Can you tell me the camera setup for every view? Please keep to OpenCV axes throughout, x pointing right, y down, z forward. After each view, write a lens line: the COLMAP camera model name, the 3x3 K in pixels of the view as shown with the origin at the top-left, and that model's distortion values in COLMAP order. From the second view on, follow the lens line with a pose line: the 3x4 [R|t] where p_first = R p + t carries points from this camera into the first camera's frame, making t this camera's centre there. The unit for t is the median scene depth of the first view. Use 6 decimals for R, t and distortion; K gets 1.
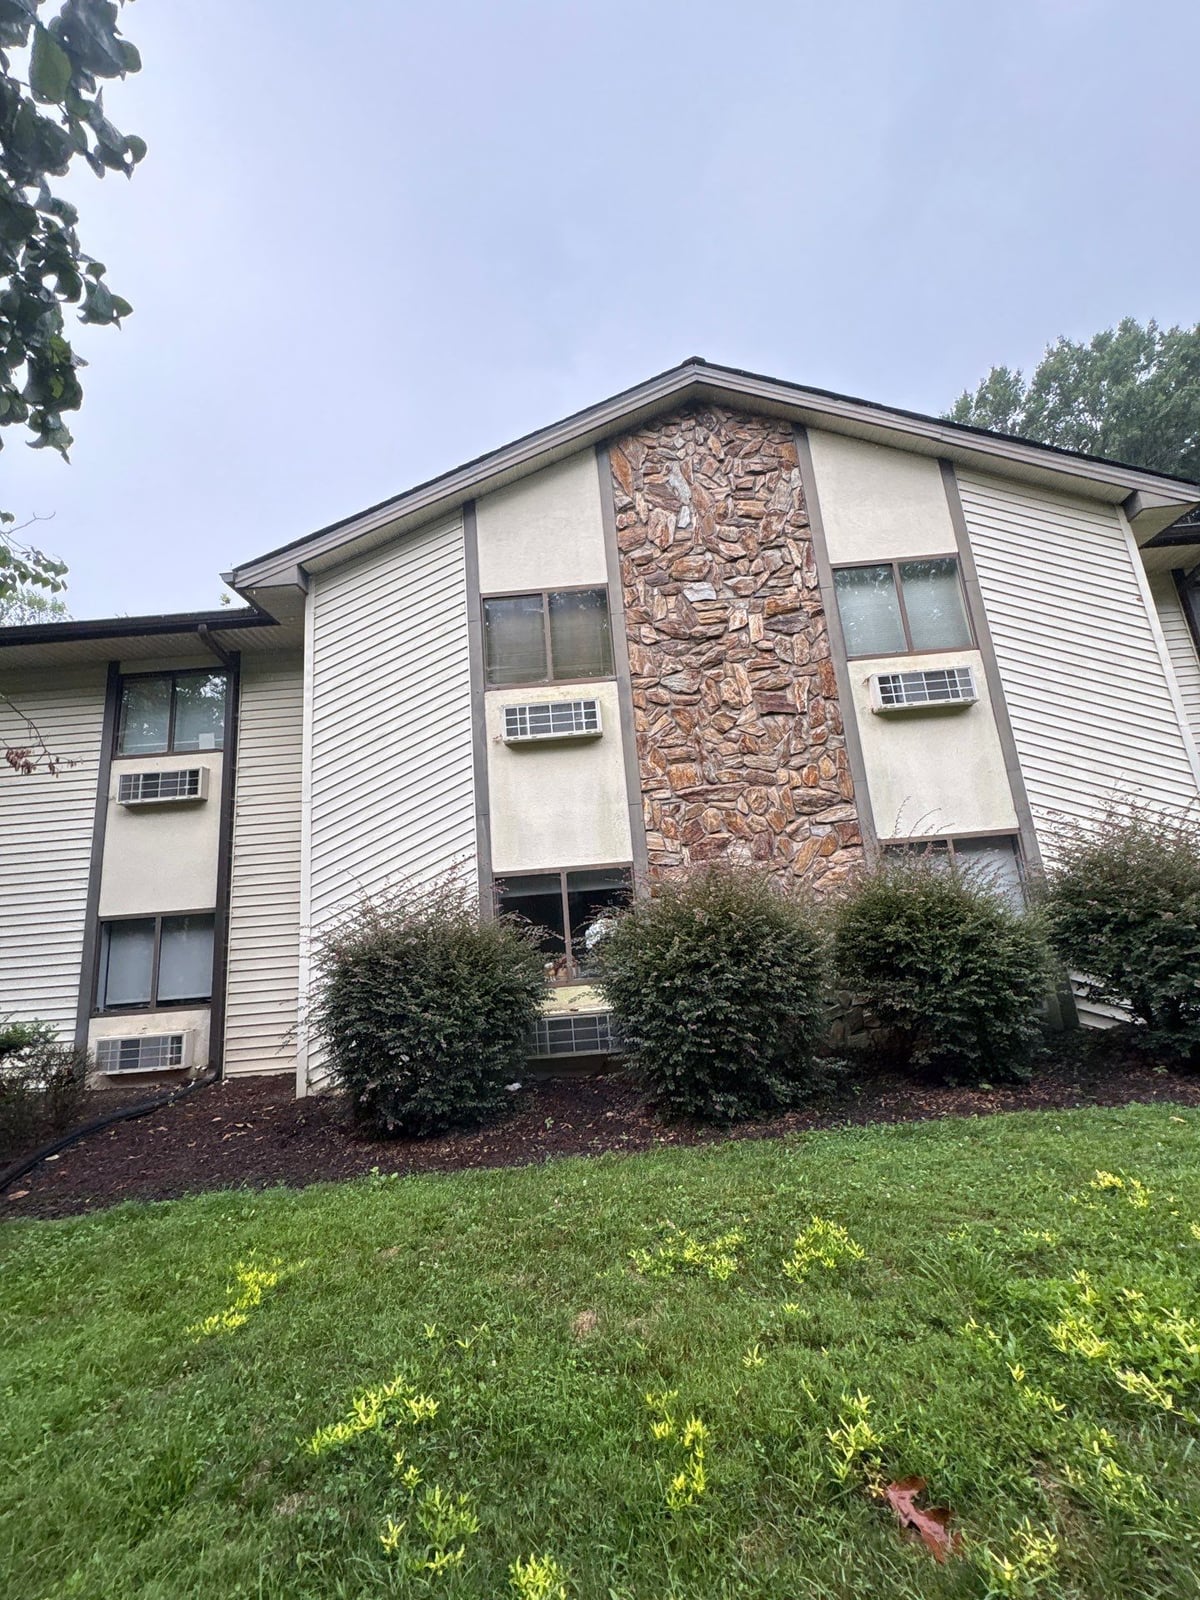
lens RADIAL K [[636.7, 0, 596.3], [0, 636.7, 799.3], [0, 0, 1]] dist [-0.007157, 0.001121]
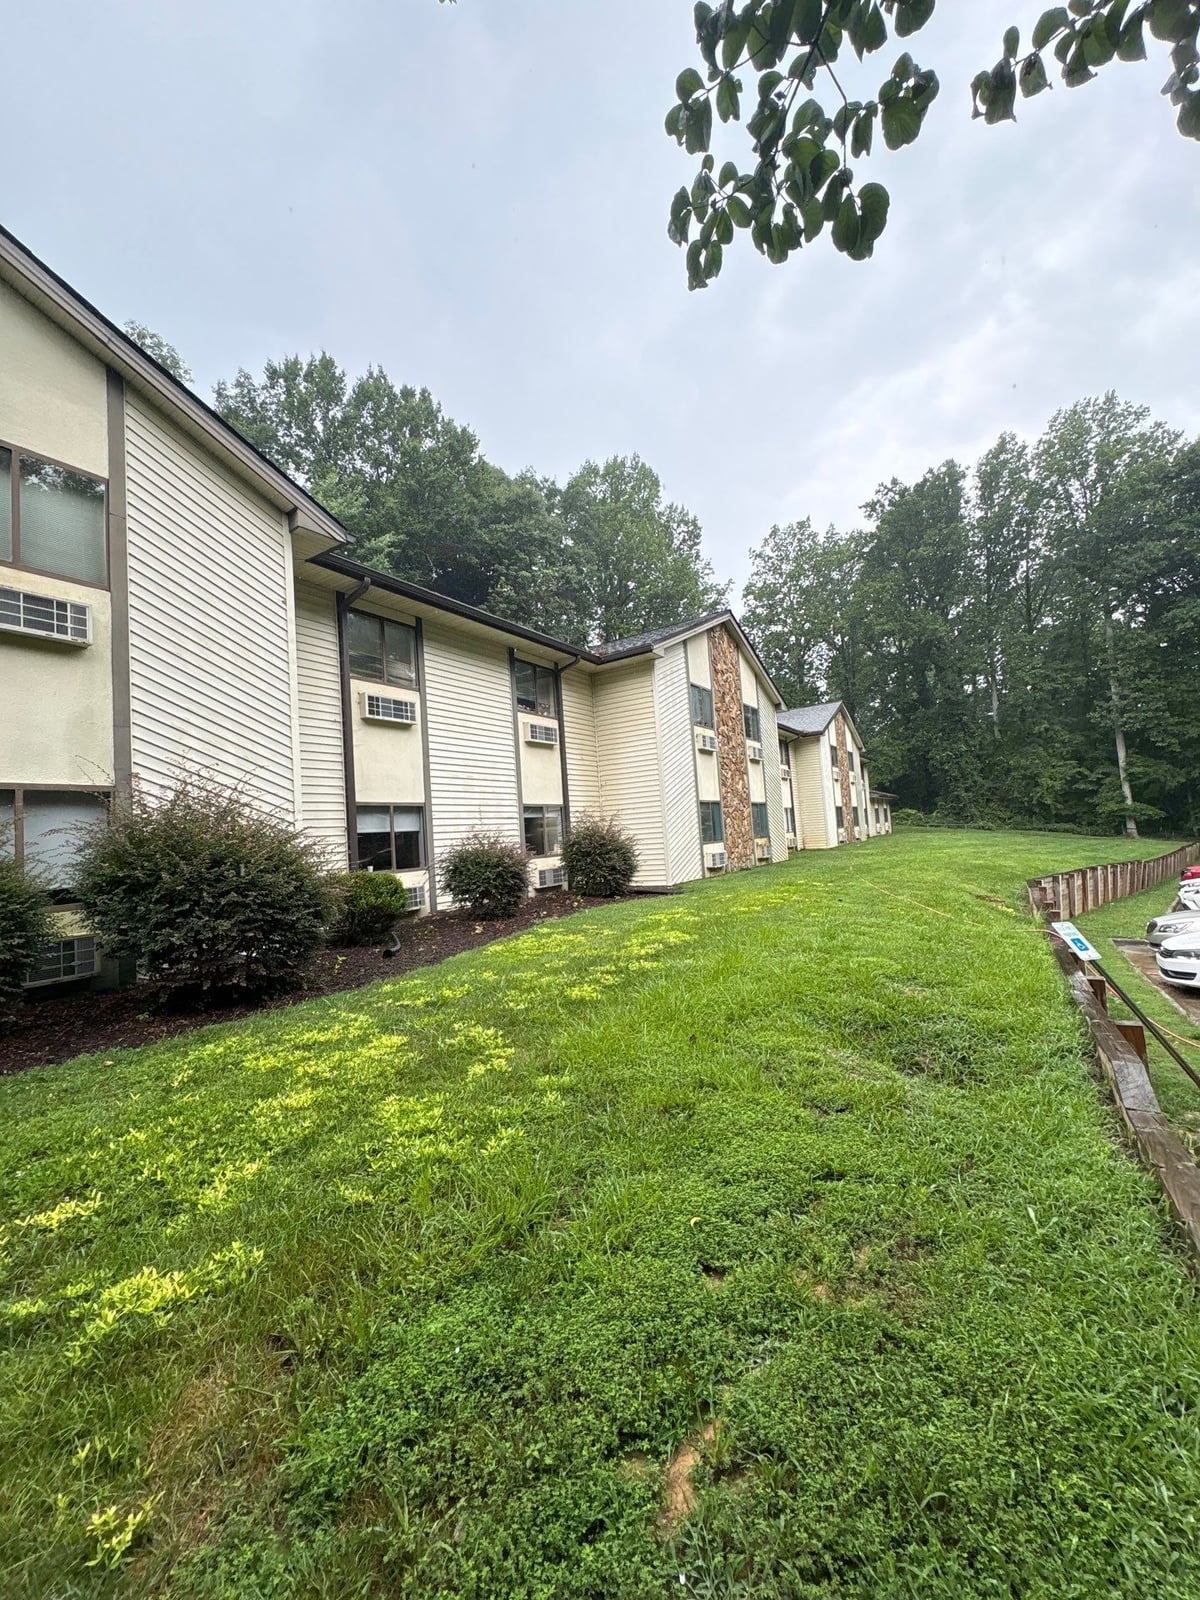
lens RADIAL K [[636.7, 0, 602.1], [0, 636.7, 801.6], [0, 0, 1]] dist [-0.007157, 0.001121]
pose [[0.515174, 0.095207, 0.851781, 0.215287], [-0.156836, 0.987503, -0.015519, -0.031898], [-0.842614, -0.125595, 0.523668, -0.131840]]
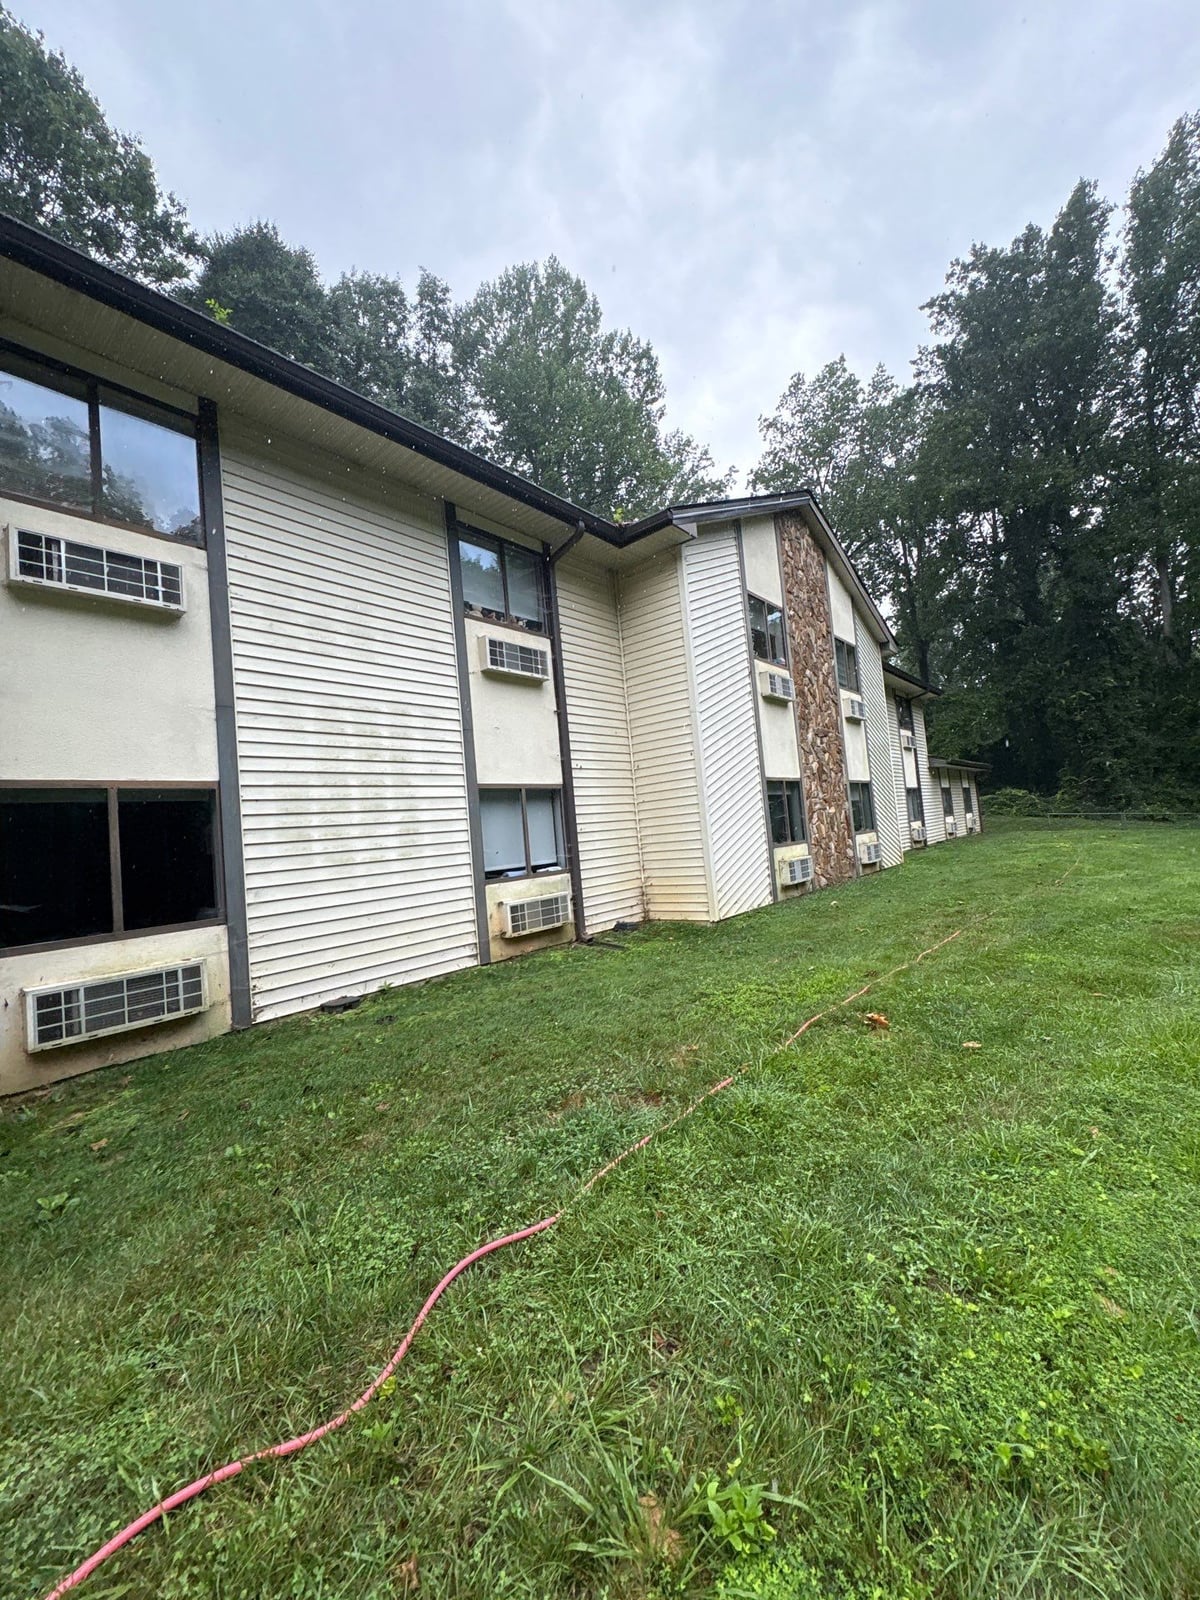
lens RADIAL K [[636.7, 0, 608.8], [0, 636.7, 799.4], [0, 0, 1]] dist [-0.007157, 0.001121]
pose [[0.610504, 0.072815, 0.788659, 1.142375], [-0.125010, 0.992142, 0.005168, -0.024287], [-0.782085, -0.101746, 0.614809, 0.311699]]
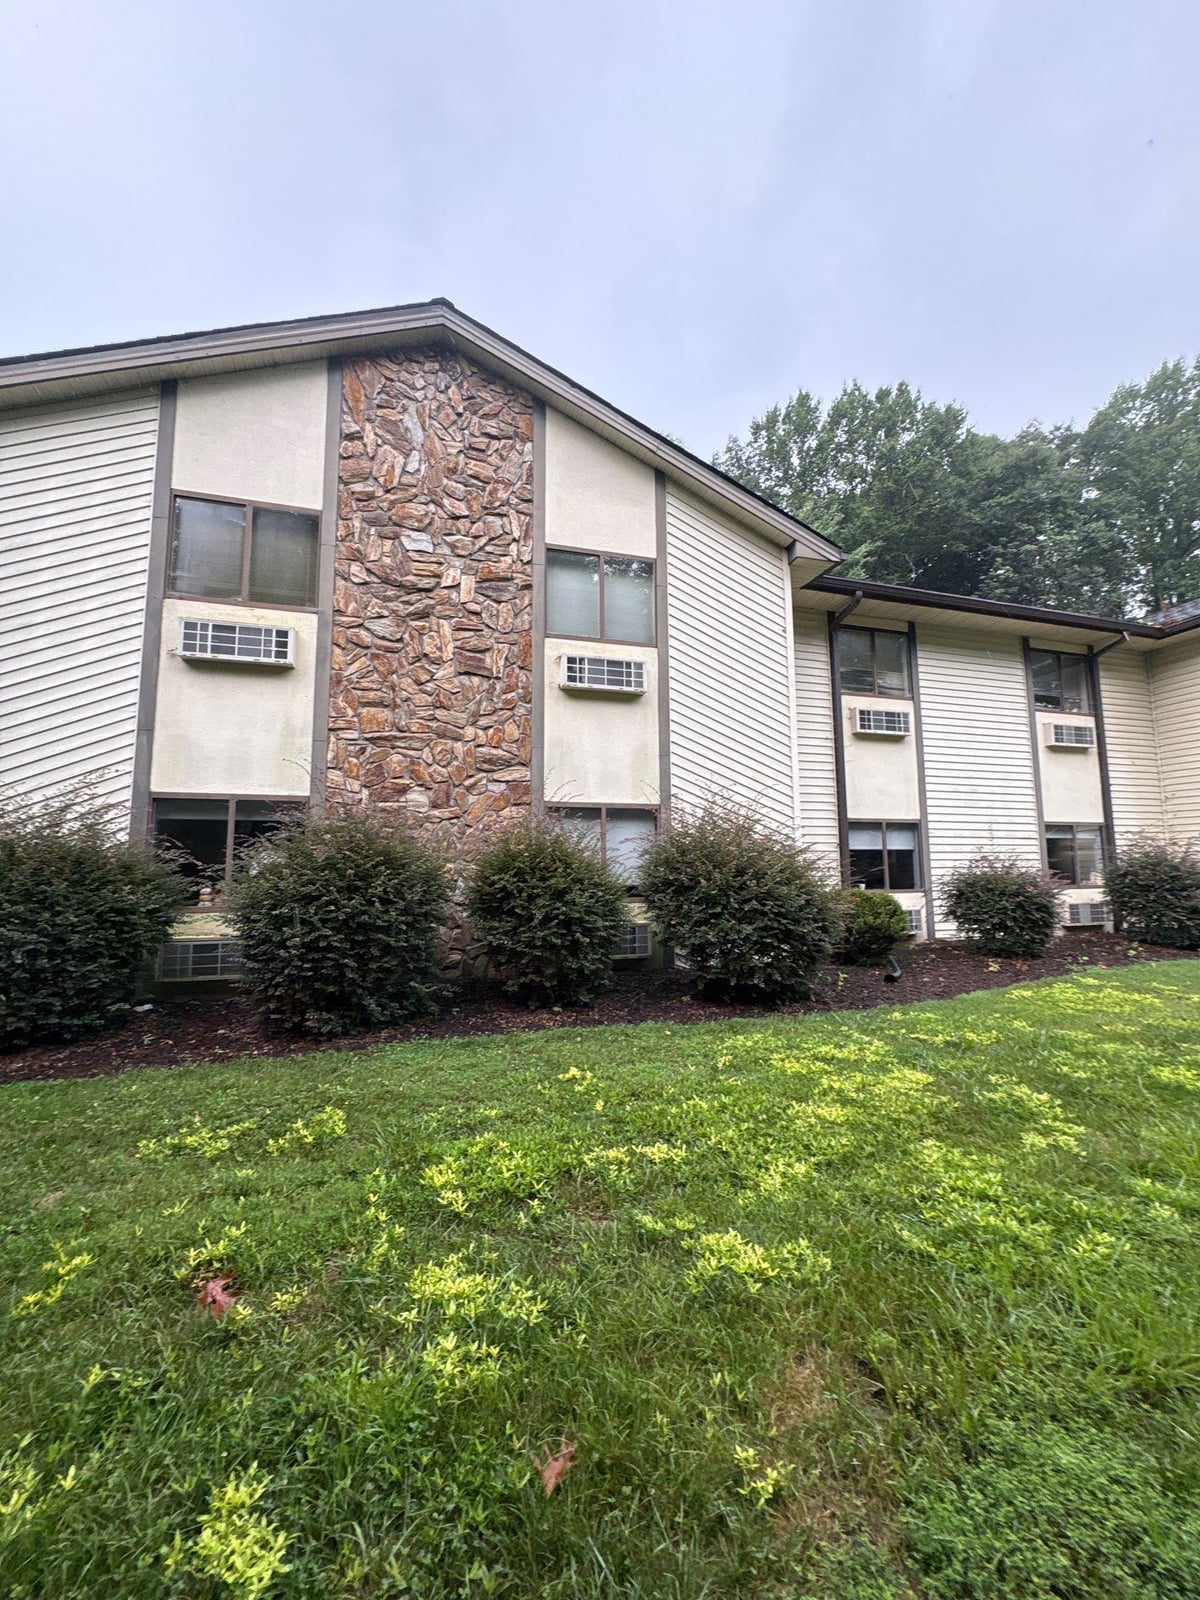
lens RADIAL K [[636.7, 0, 598.7], [0, 636.7, 801.4], [0, 0, 1]] dist [-0.007157, 0.001121]
pose [[0.946753, 0.107922, 0.303335, 0.182656], [-0.135065, 0.988367, 0.069910, -0.027284], [-0.292262, -0.107158, 0.950316, -0.099654]]
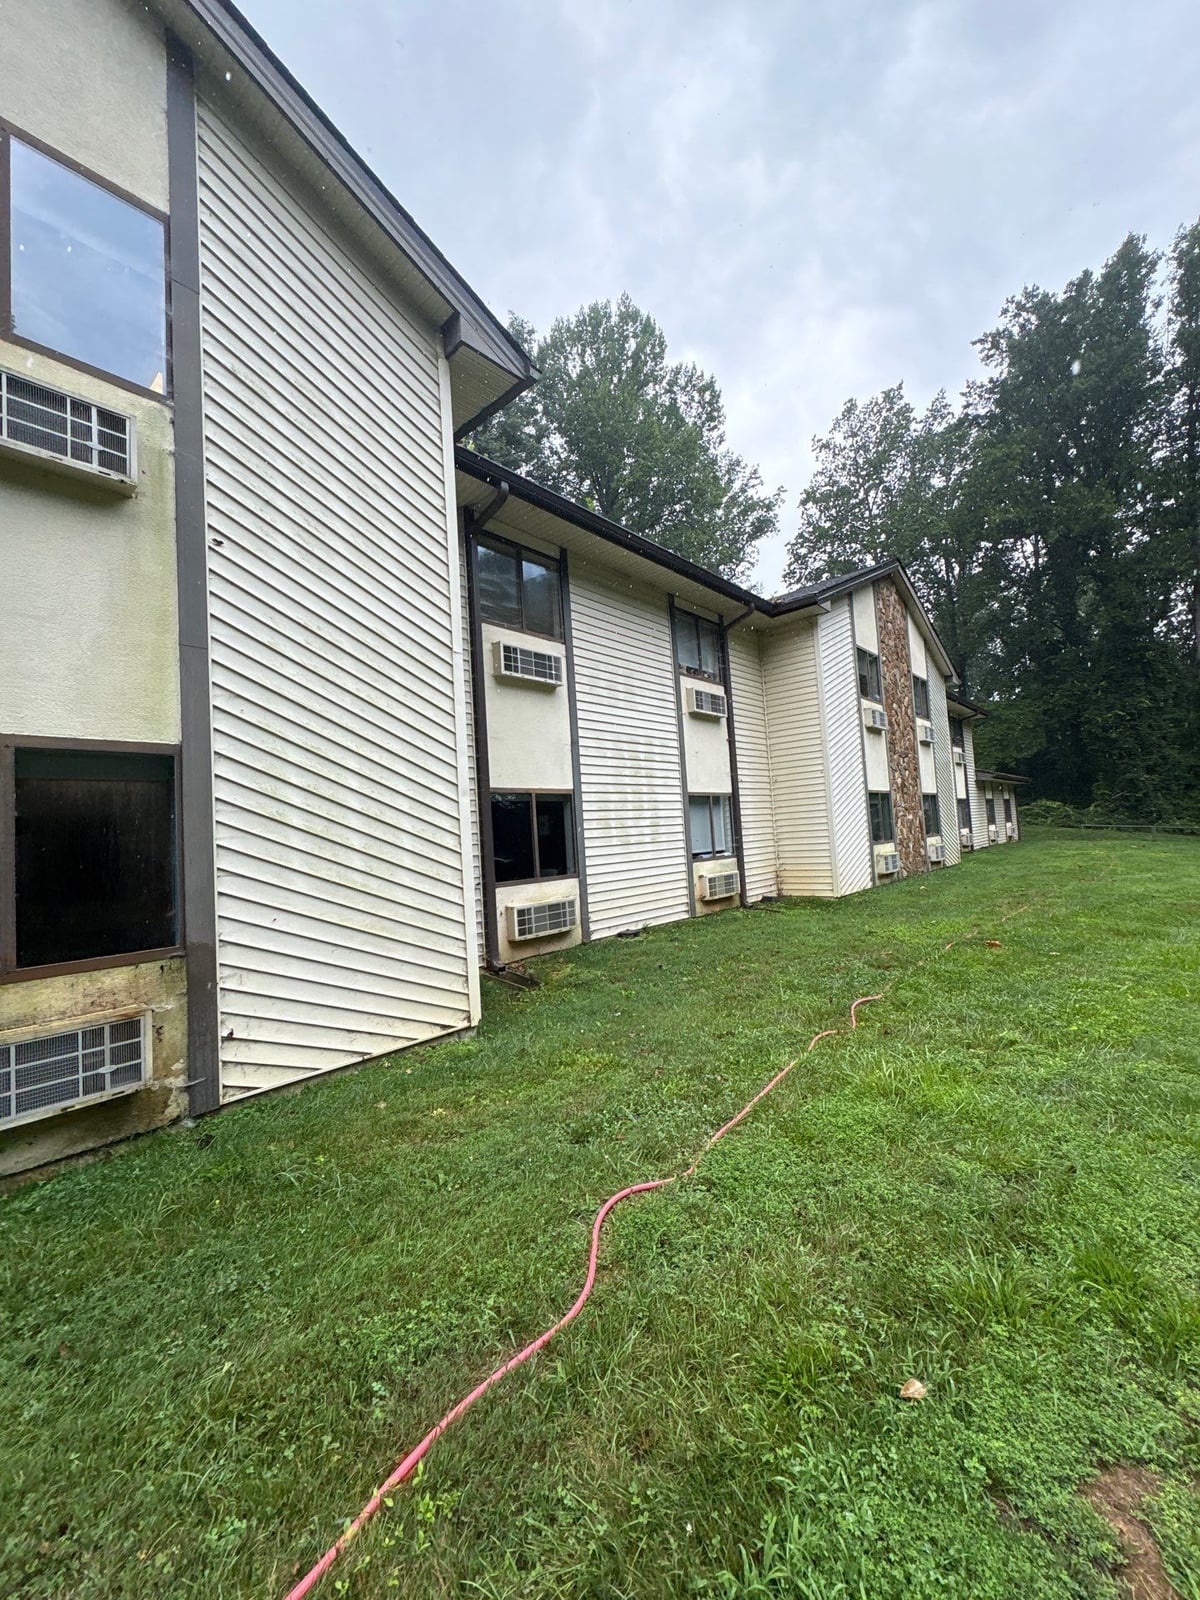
lens RADIAL K [[636.7, 0, 604.0], [0, 636.7, 801.1], [0, 0, 1]] dist [-0.007157, 0.001121]
pose [[0.635998, 0.086314, 0.766848, 0.493134], [-0.150432, 0.988528, 0.013498, 0.017430], [-0.756886, -0.123943, 0.641687, 0.310266]]
